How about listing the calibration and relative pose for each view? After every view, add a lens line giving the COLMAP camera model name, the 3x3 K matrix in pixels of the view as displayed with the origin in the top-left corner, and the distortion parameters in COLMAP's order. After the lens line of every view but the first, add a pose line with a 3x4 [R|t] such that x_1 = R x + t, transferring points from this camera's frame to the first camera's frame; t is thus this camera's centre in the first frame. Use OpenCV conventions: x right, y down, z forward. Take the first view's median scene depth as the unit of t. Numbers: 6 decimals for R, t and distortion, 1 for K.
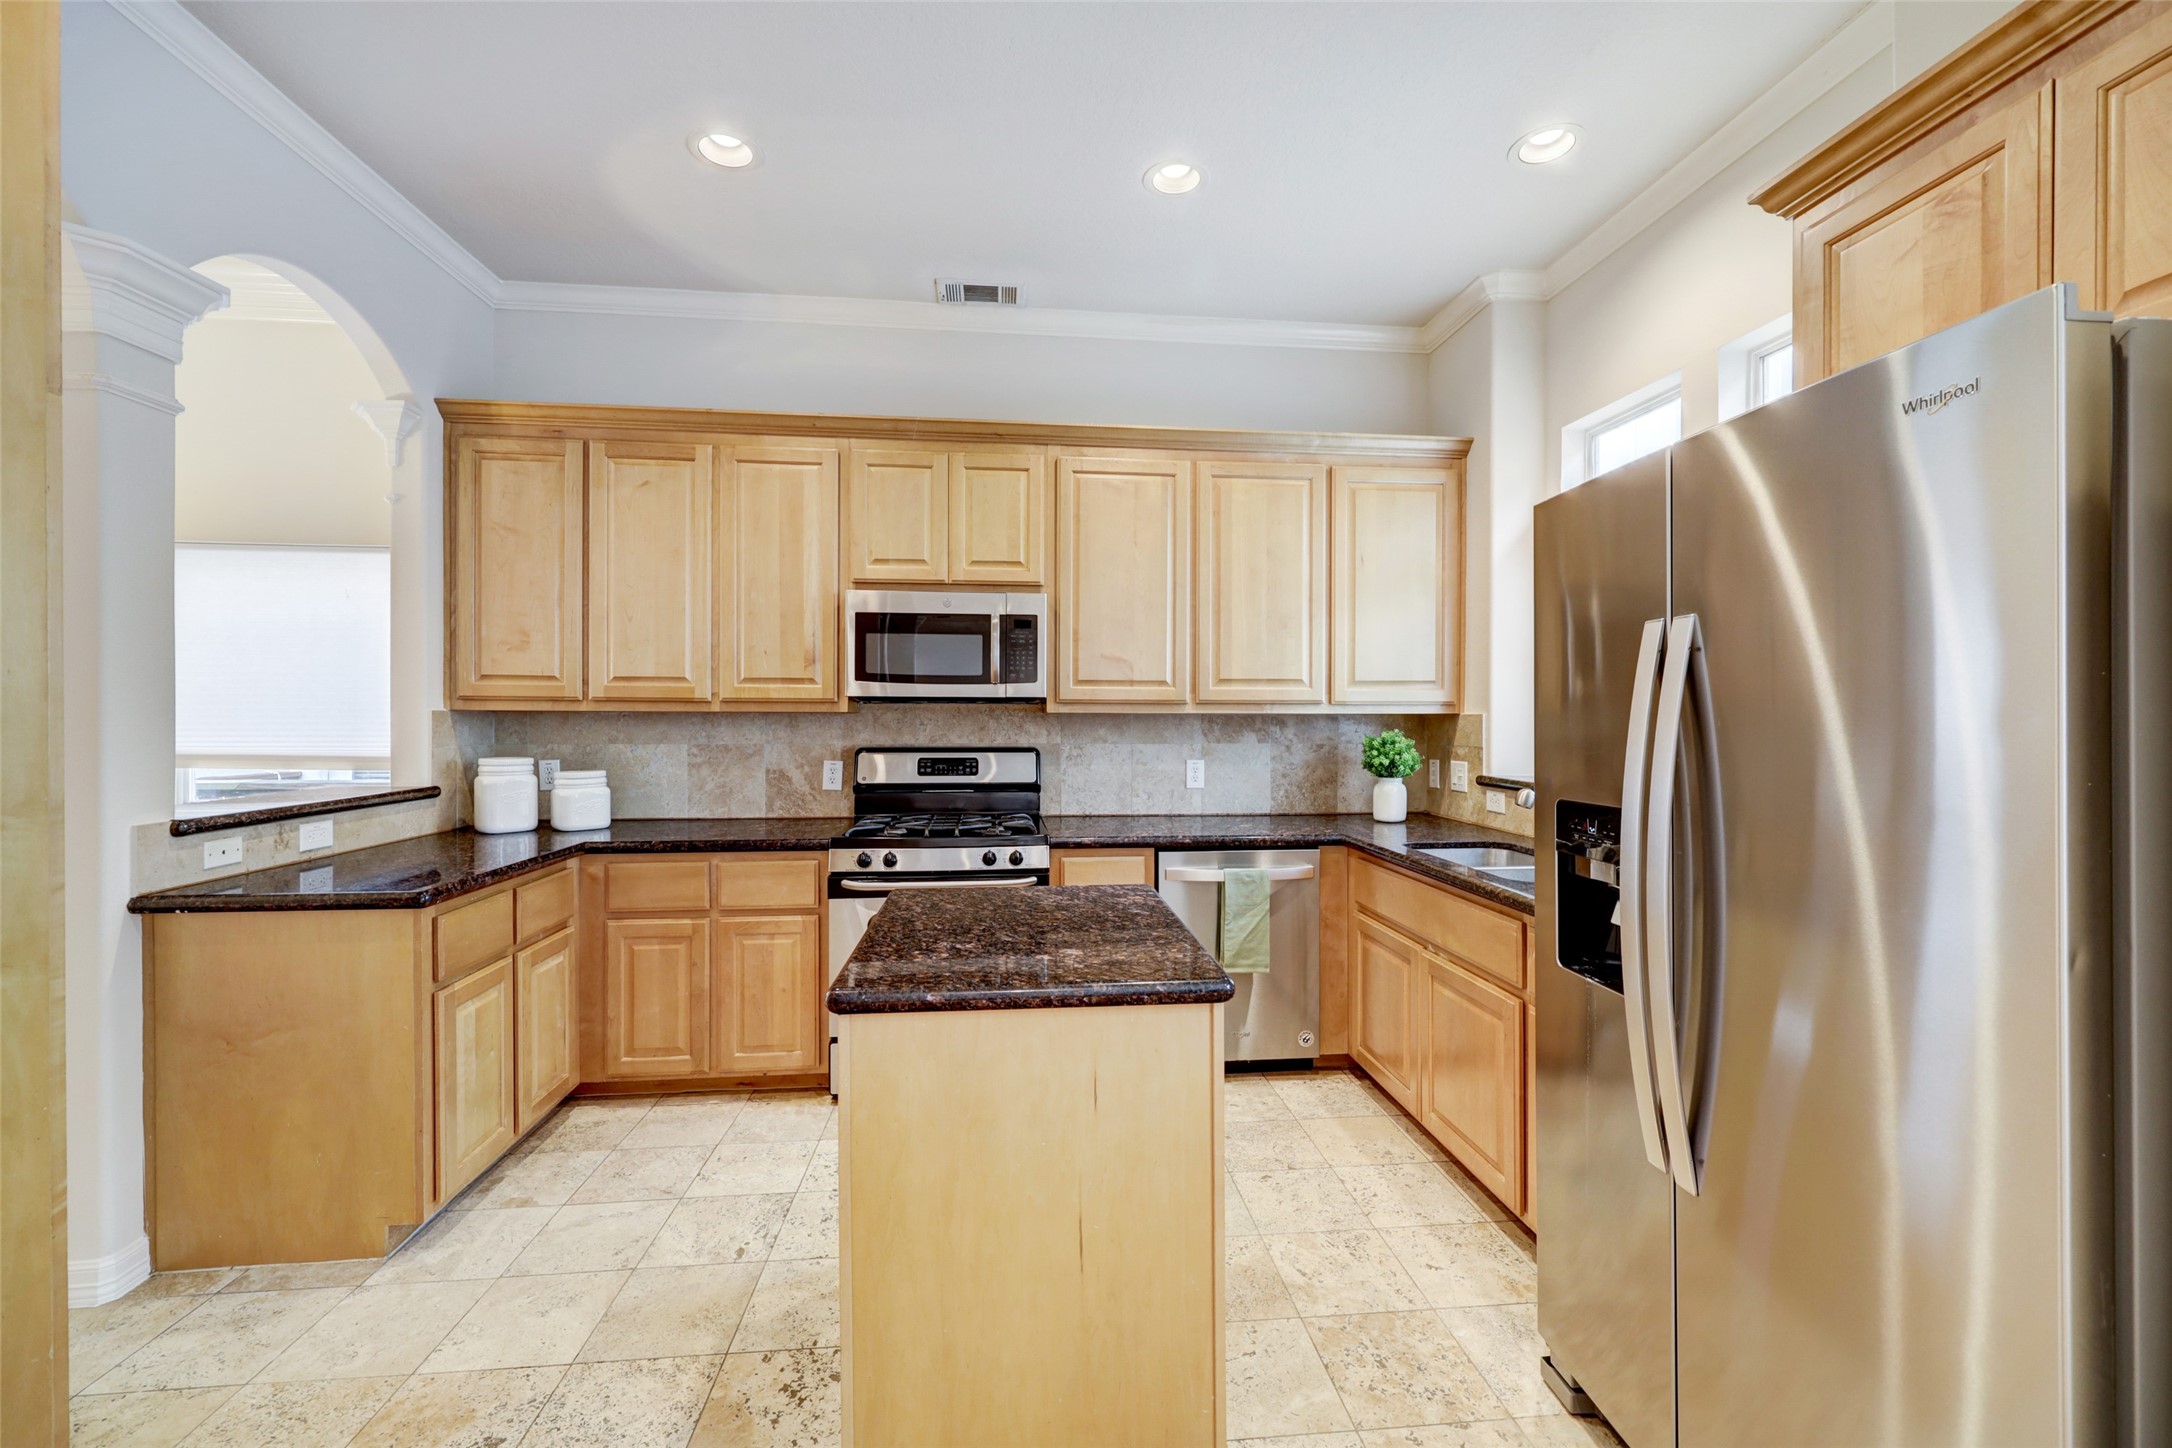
lens RADIAL K [[884.3, 0, 1085.4], [0, 884.3, 721.3], [0, 0, 1]] dist [0.002010, 0.000153]
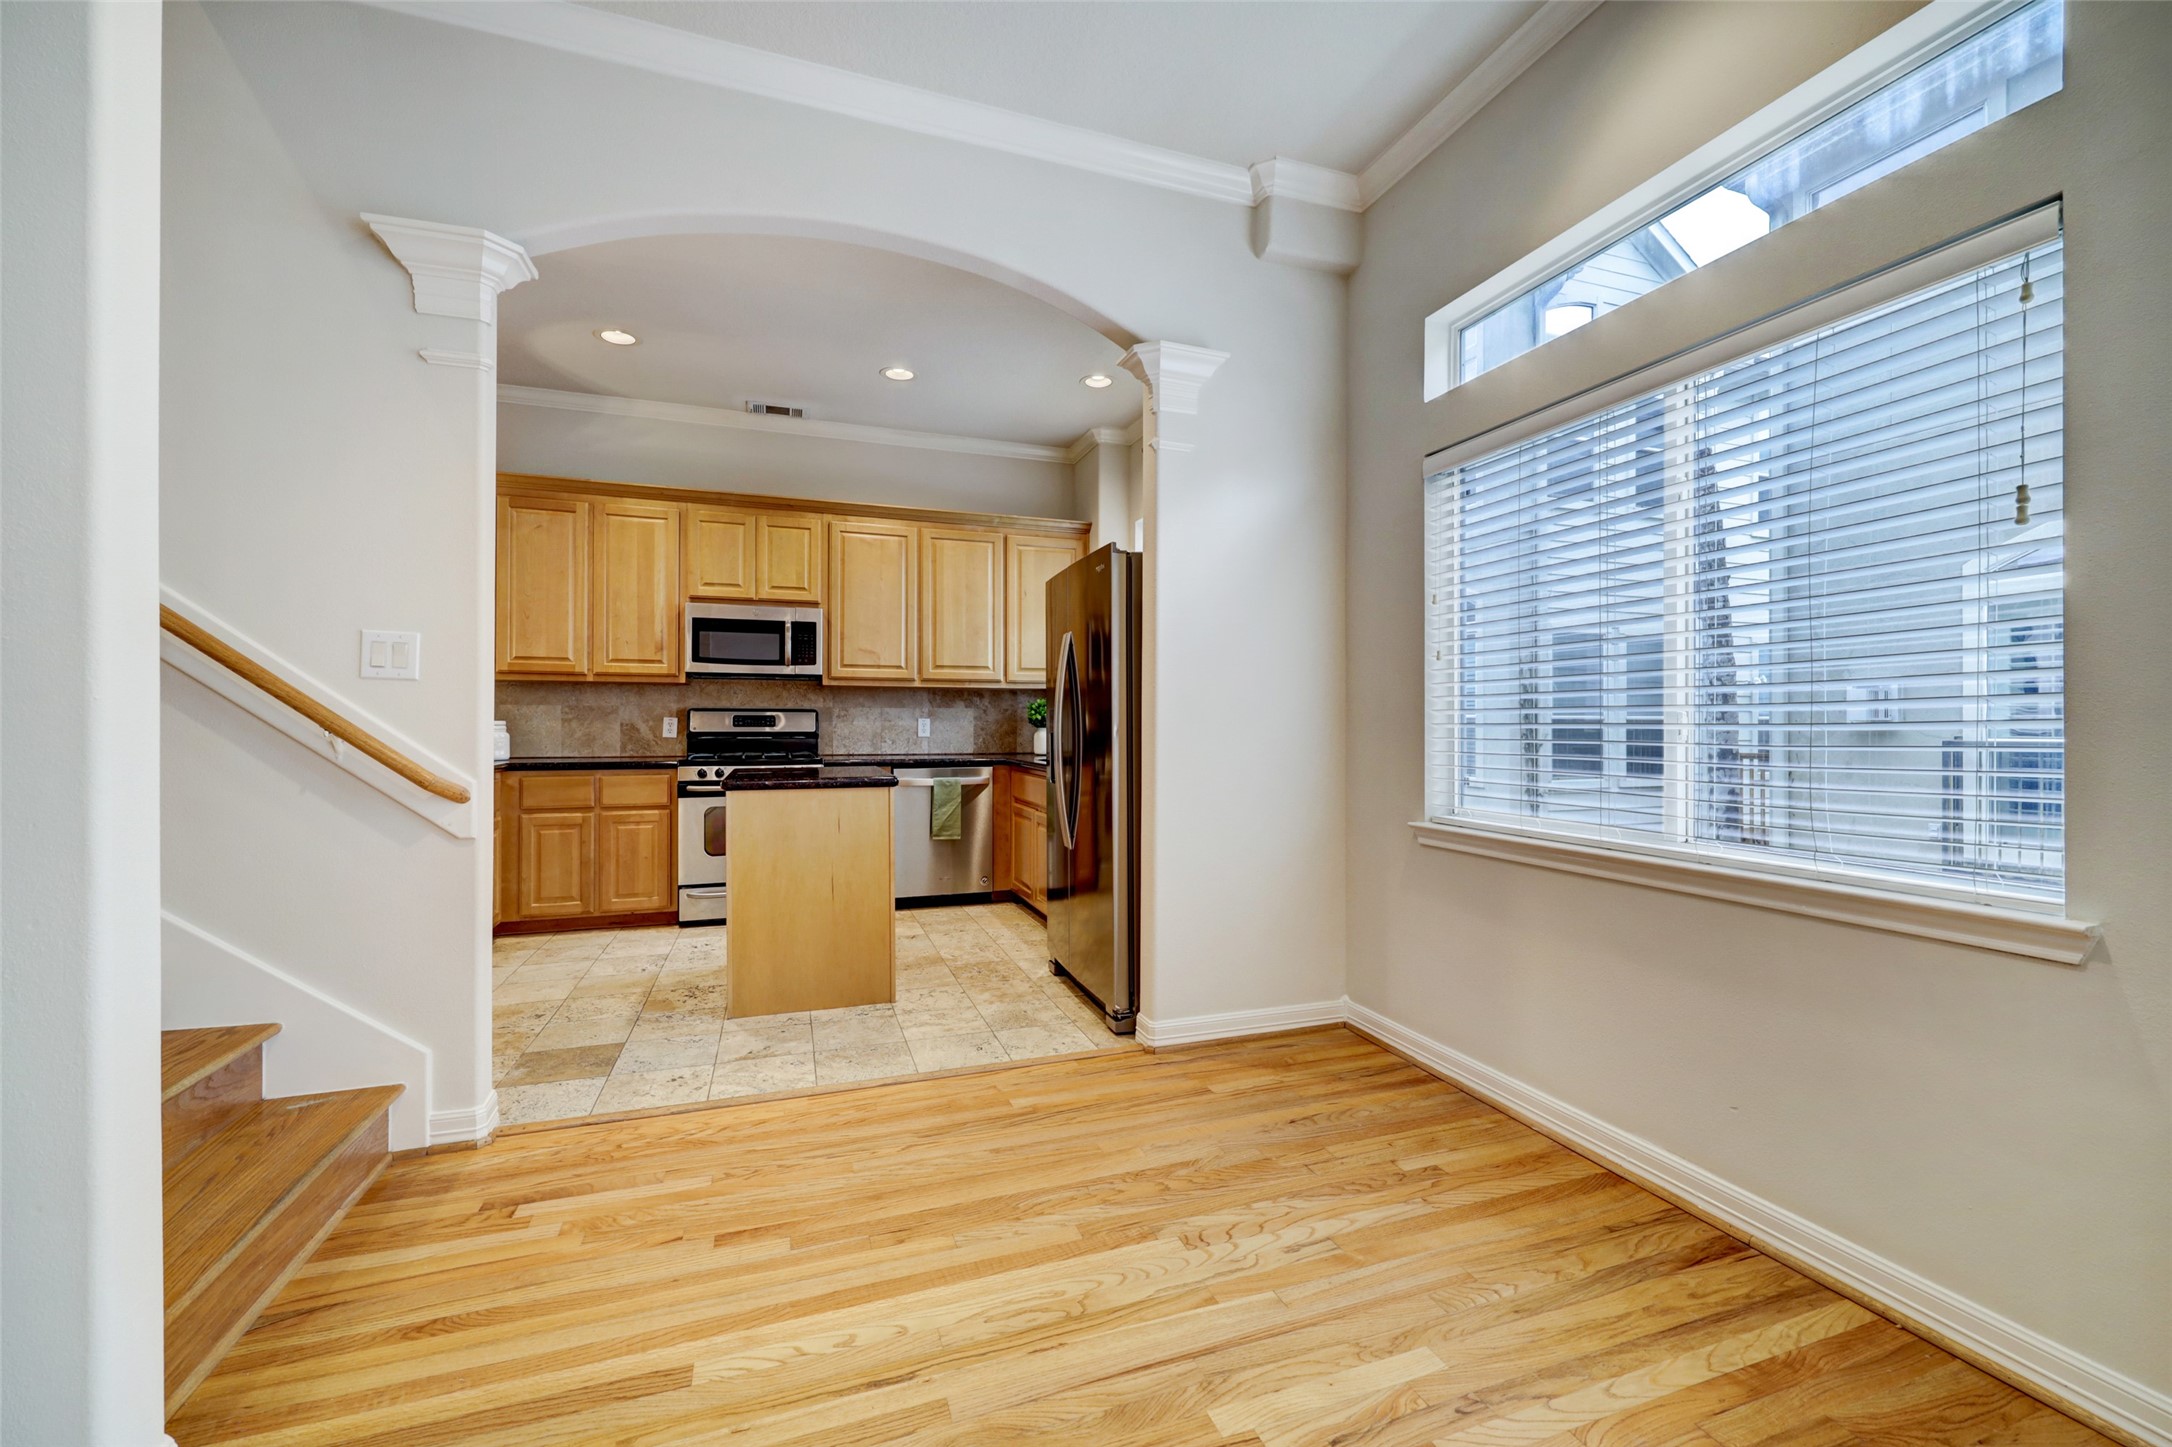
lens RADIAL K [[884.3, 0, 1095.8], [0, 884.3, 721.8], [0, 0, 1]] dist [0.002010, 0.000153]
pose [[0.969803, -0.000181, 0.243889, 0.044012], [0.001351, 0.999988, -0.004629, 0.064346], [-0.243885, 0.004819, 0.969792, -0.641423]]
